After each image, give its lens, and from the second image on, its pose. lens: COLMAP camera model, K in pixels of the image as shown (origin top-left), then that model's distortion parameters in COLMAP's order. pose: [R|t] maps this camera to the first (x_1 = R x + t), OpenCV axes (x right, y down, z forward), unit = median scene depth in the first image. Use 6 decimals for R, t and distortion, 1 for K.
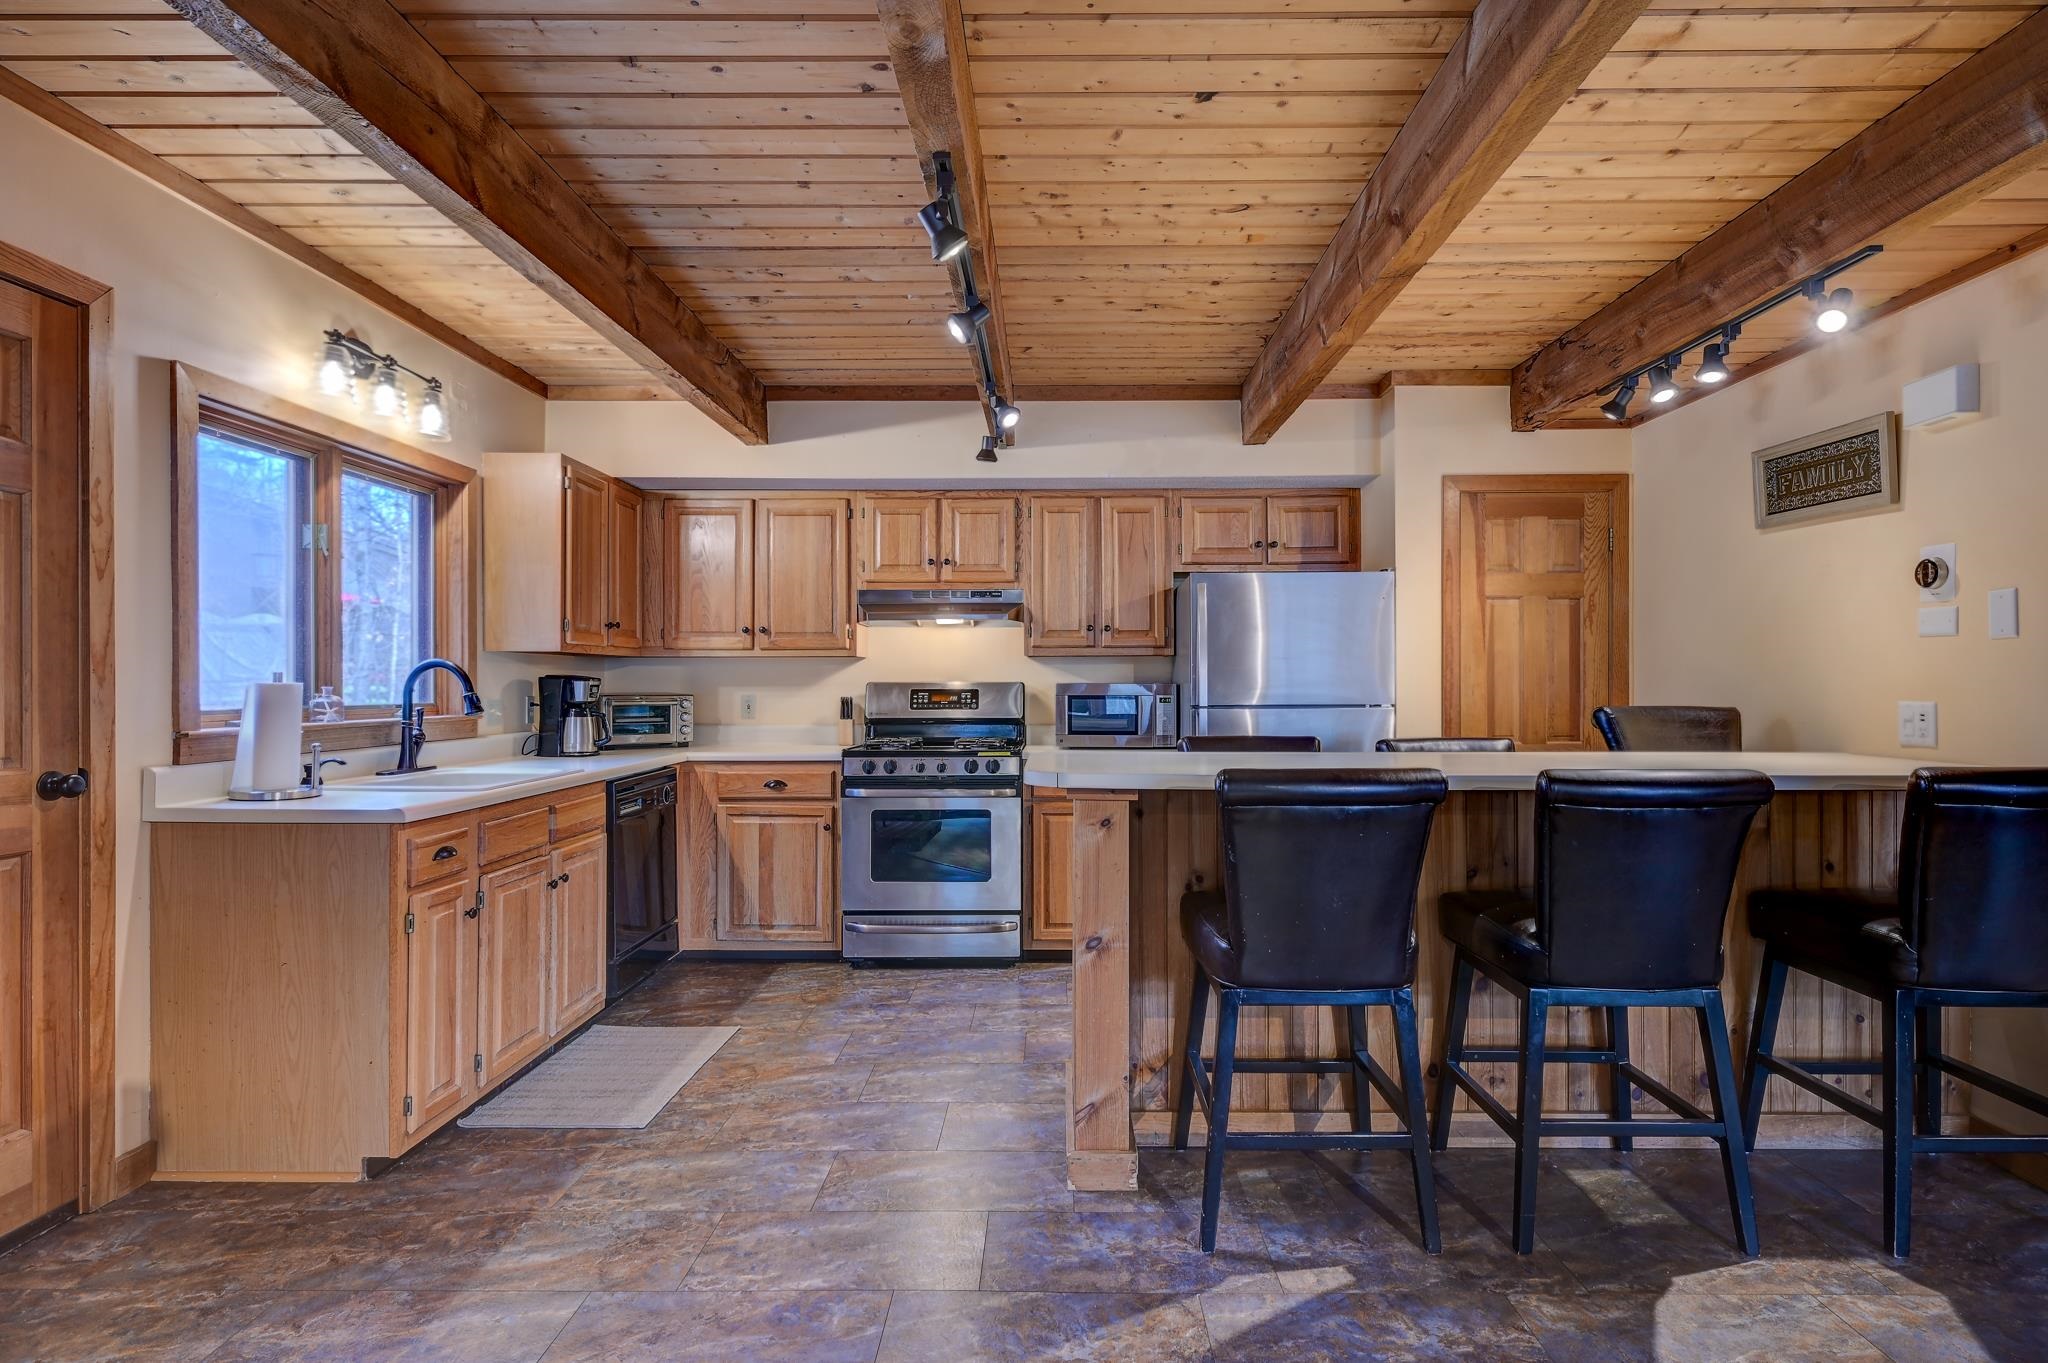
lens RADIAL K [[1019.9, 0, 1047.6], [0, 1019.9, 687.7], [0, 0, 1]] dist [0.000759, 0.000068]
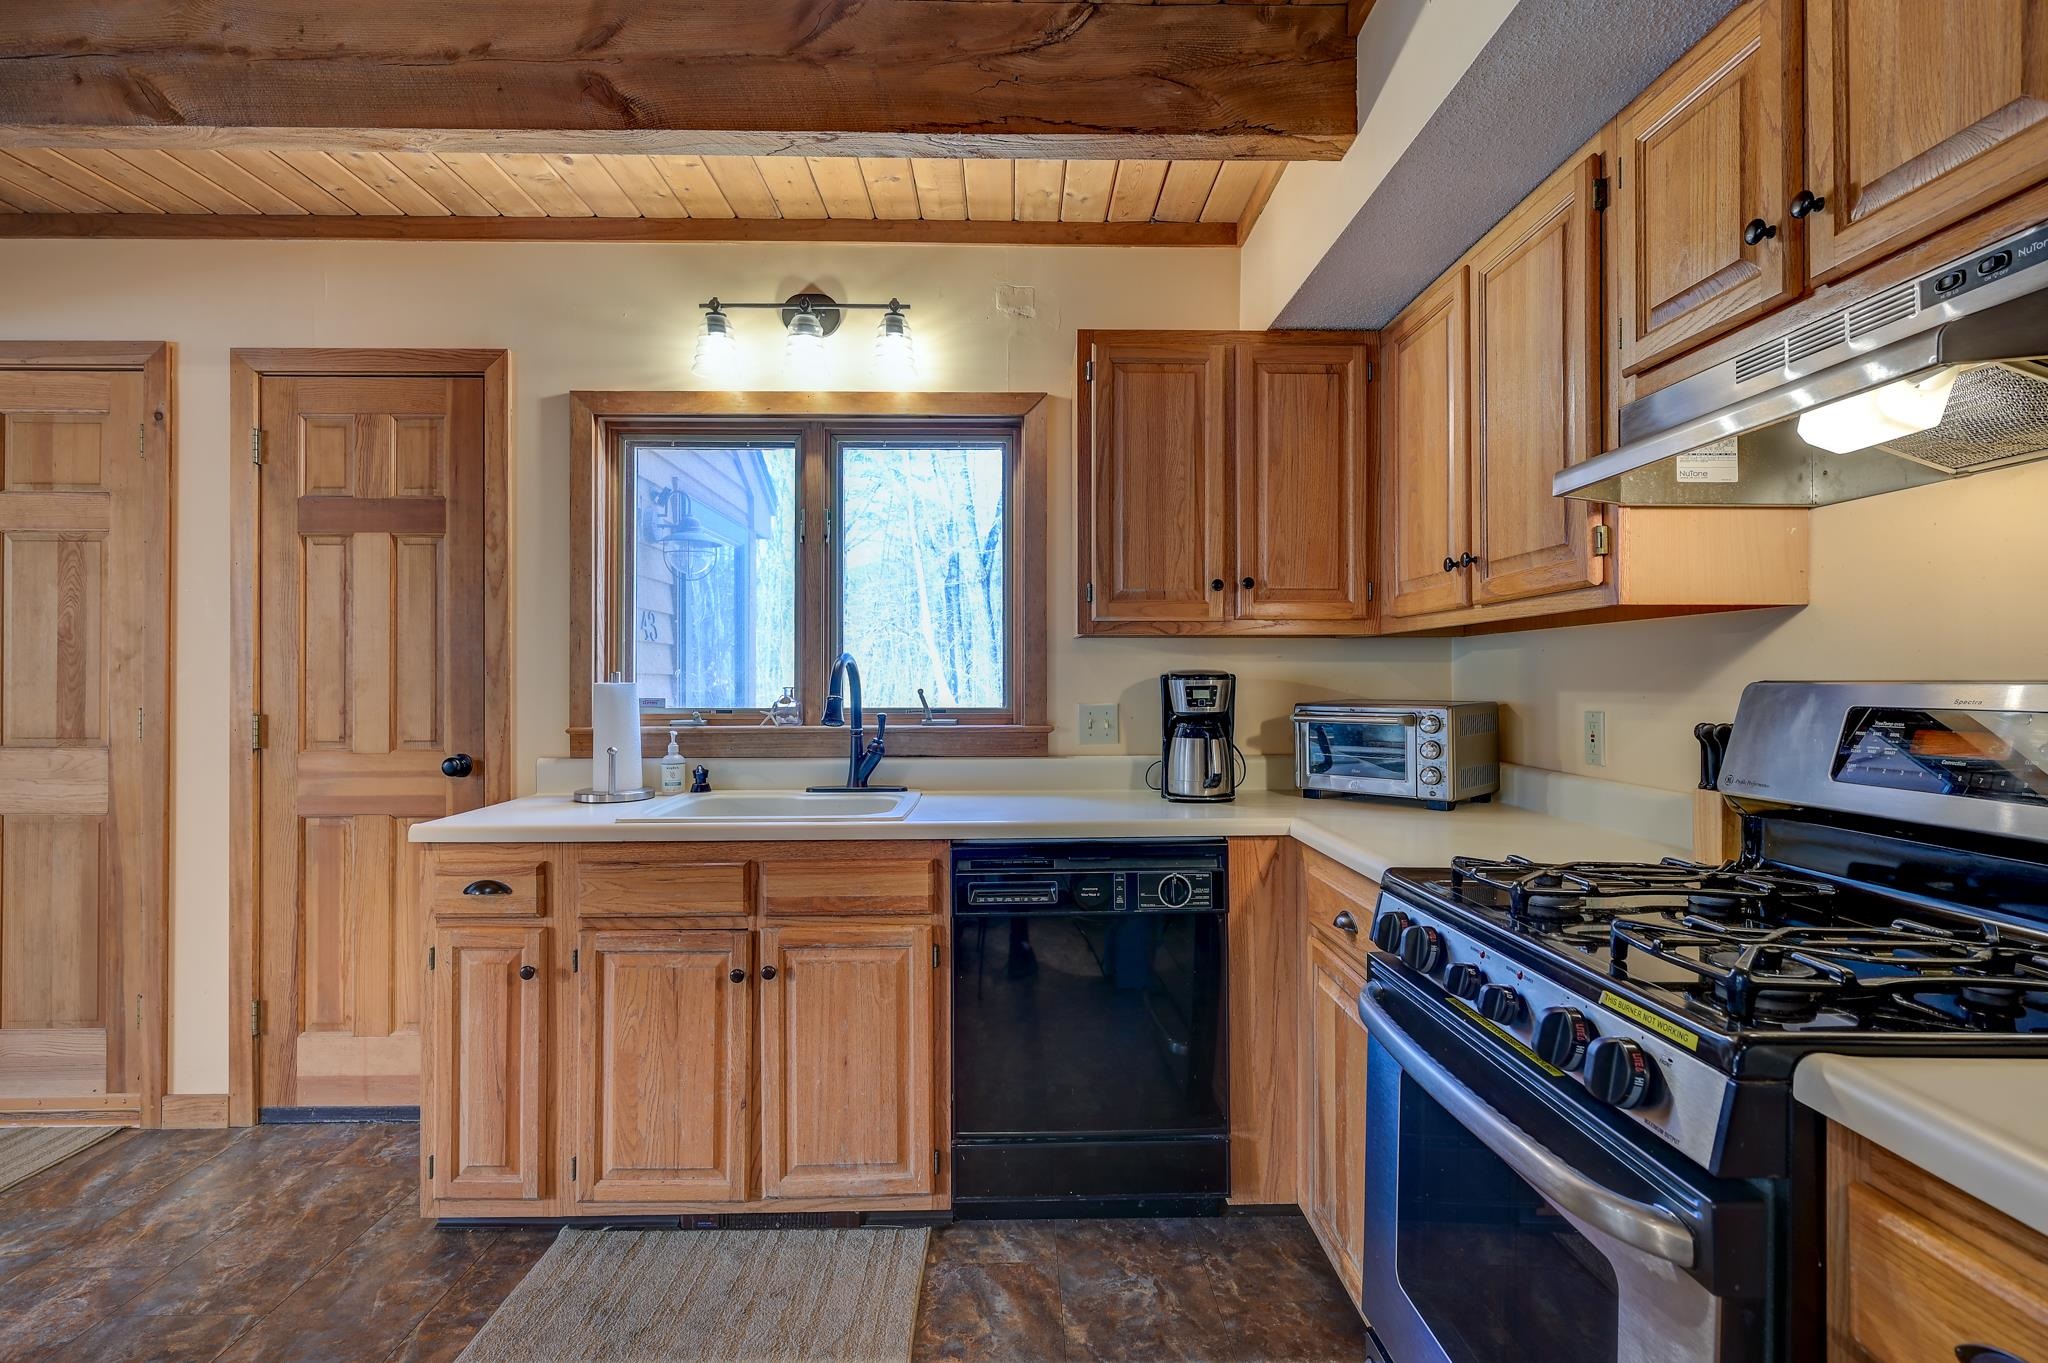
lens RADIAL K [[1022.1, 0, 1023.5], [0, 1022.1, 679.8], [0, 0, 1]] dist [0.001868, 0.000304]
pose [[0.031722, -0.001394, -0.999496, 0.161551], [-0.003152, 0.999994, -0.001495, -0.005337], [0.999492, 0.003198, 0.031717, 0.887461]]
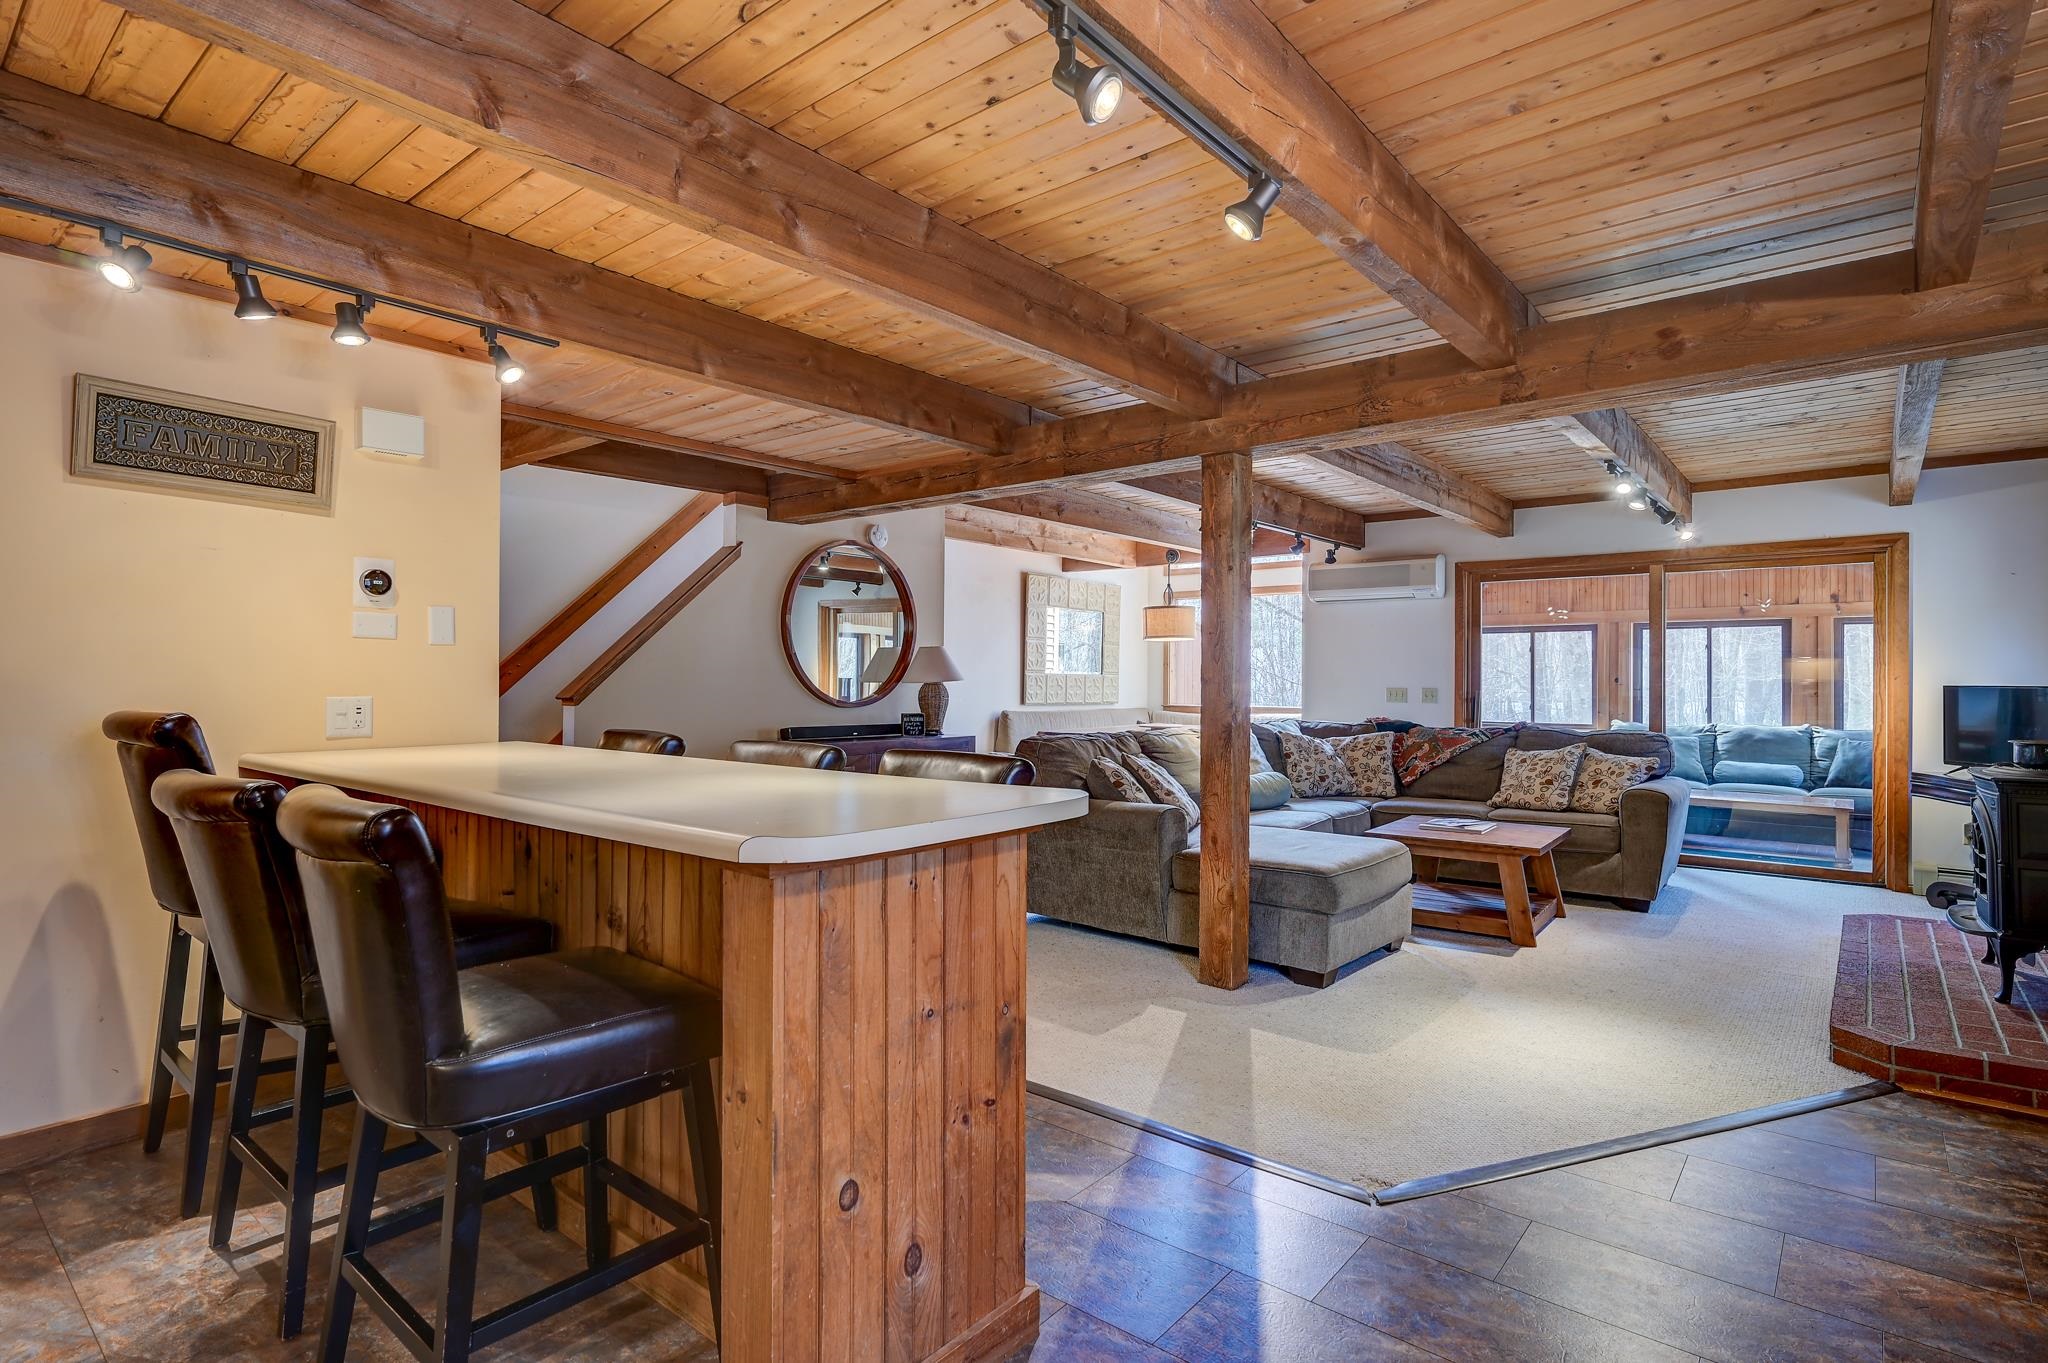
lens RADIAL K [[1016.3, 0, 1030.9], [0, 1016.3, 678.1], [0, 0, 1]] dist [0.003827, 0.000561]
pose [[-0.775998, -0.000653, 0.630735, -0.270306], [-0.000505, 1.000000, 0.000414, -0.004692], [-0.630736, 0.000002, -0.775998, 0.929849]]
